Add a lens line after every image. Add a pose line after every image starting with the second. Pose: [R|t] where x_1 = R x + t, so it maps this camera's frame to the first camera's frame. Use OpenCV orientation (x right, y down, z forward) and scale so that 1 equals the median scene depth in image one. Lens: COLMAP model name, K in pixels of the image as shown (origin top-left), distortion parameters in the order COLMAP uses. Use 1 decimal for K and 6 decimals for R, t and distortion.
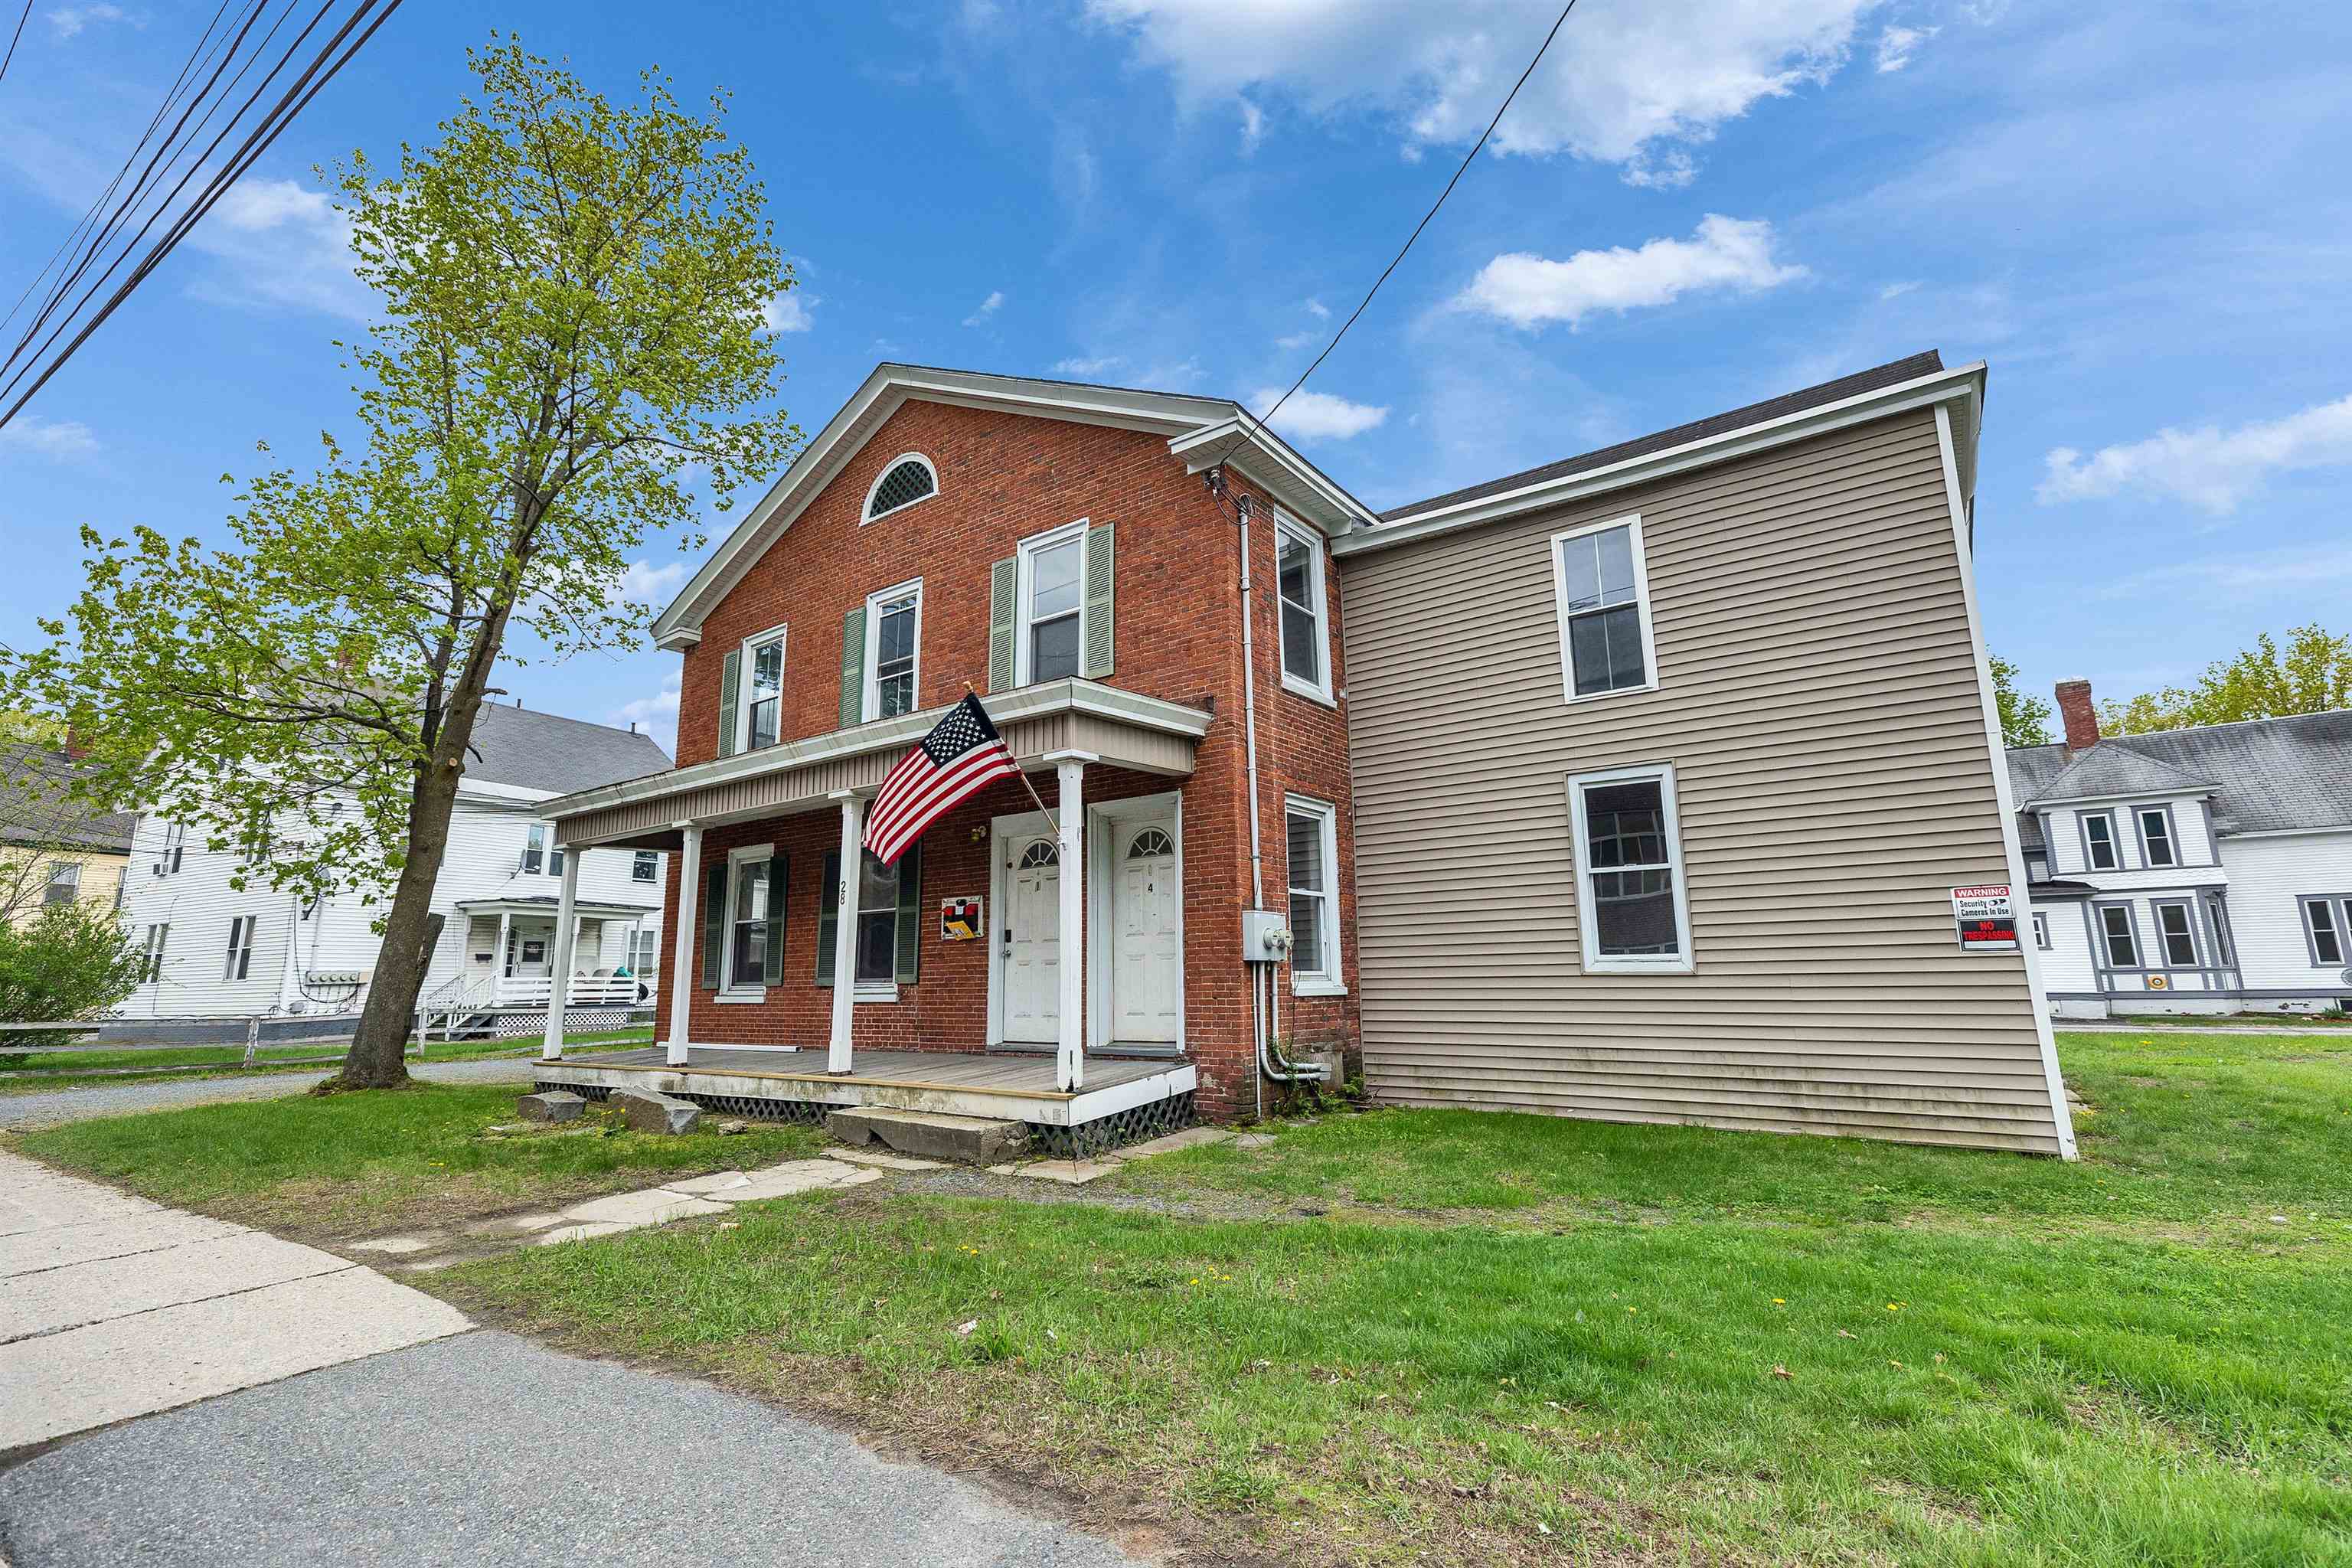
lens RADIAL K [[1057.8, 0, 1176.0], [0, 1057.8, 784.0], [0, 0, 1]] dist [0.005150, -0.000308]
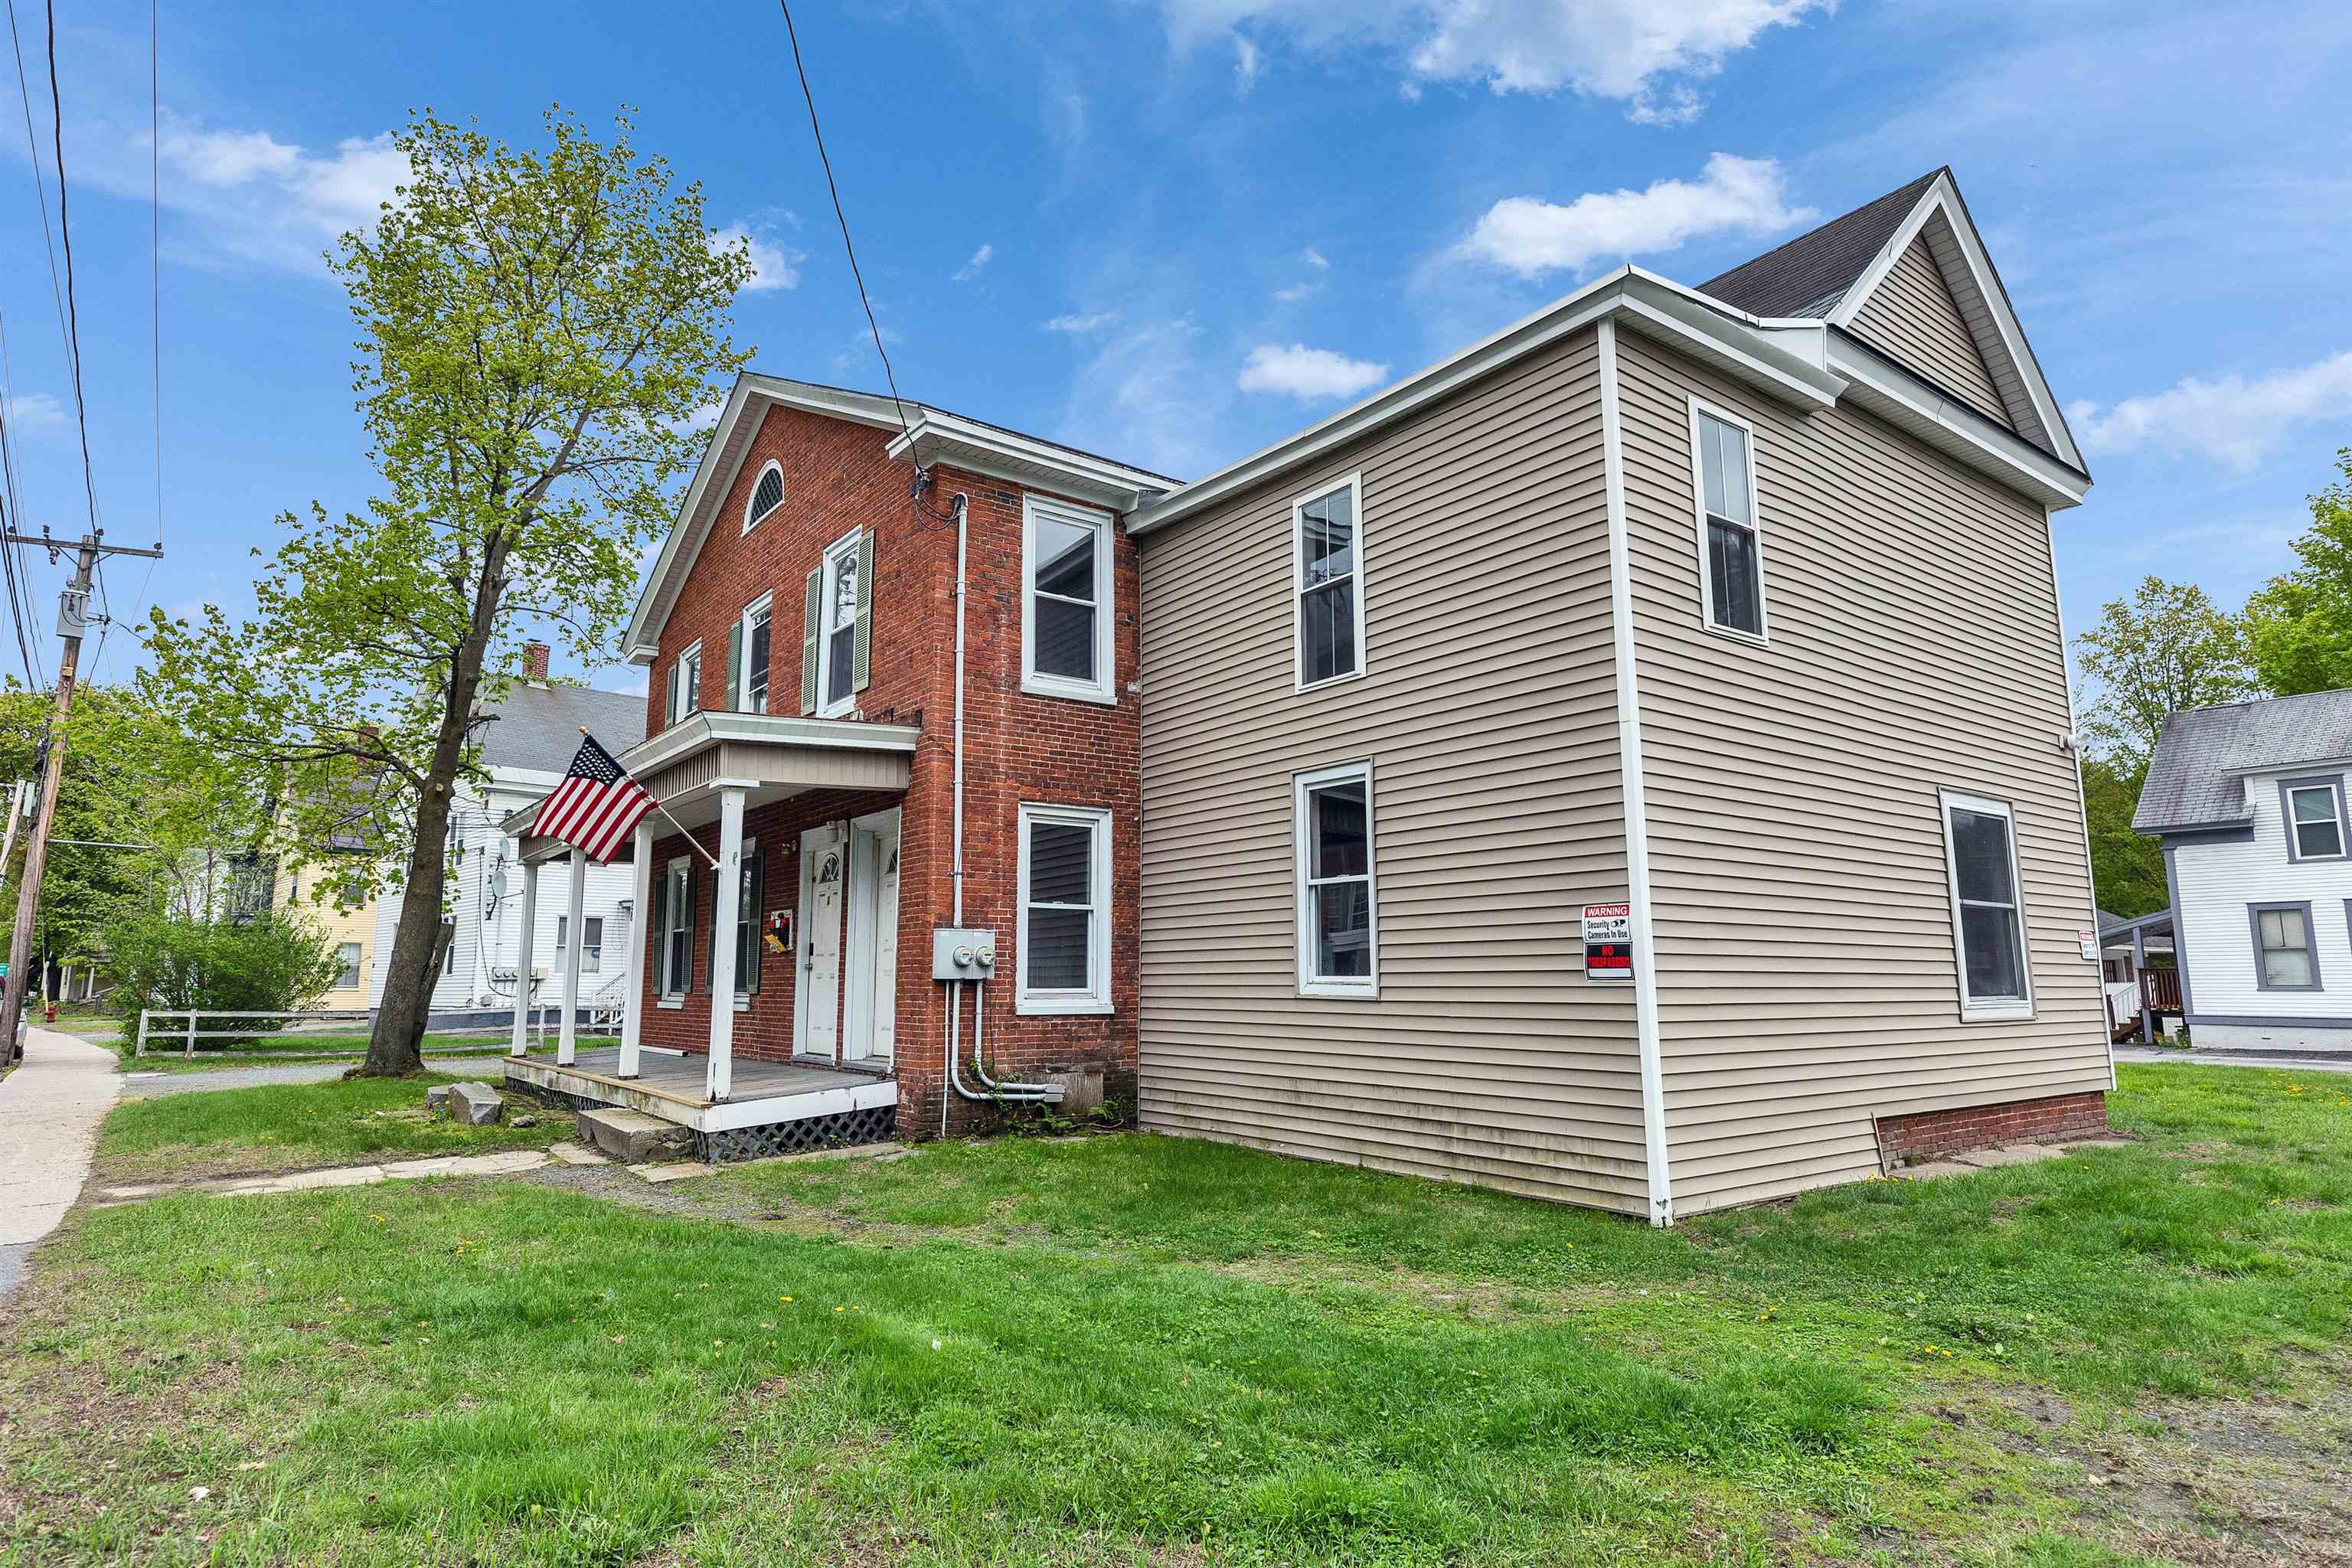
lens RADIAL K [[1304.5, 0, 1173.0], [0, 1304.5, 803.3], [0, 0, 1]] dist [0.001788, 0.000547]
pose [[0.950608, -0.030398, -0.308901, 0.621949], [0.046161, 0.997971, 0.043848, -0.038118], [0.306941, -0.055941, 0.950083, -0.077958]]
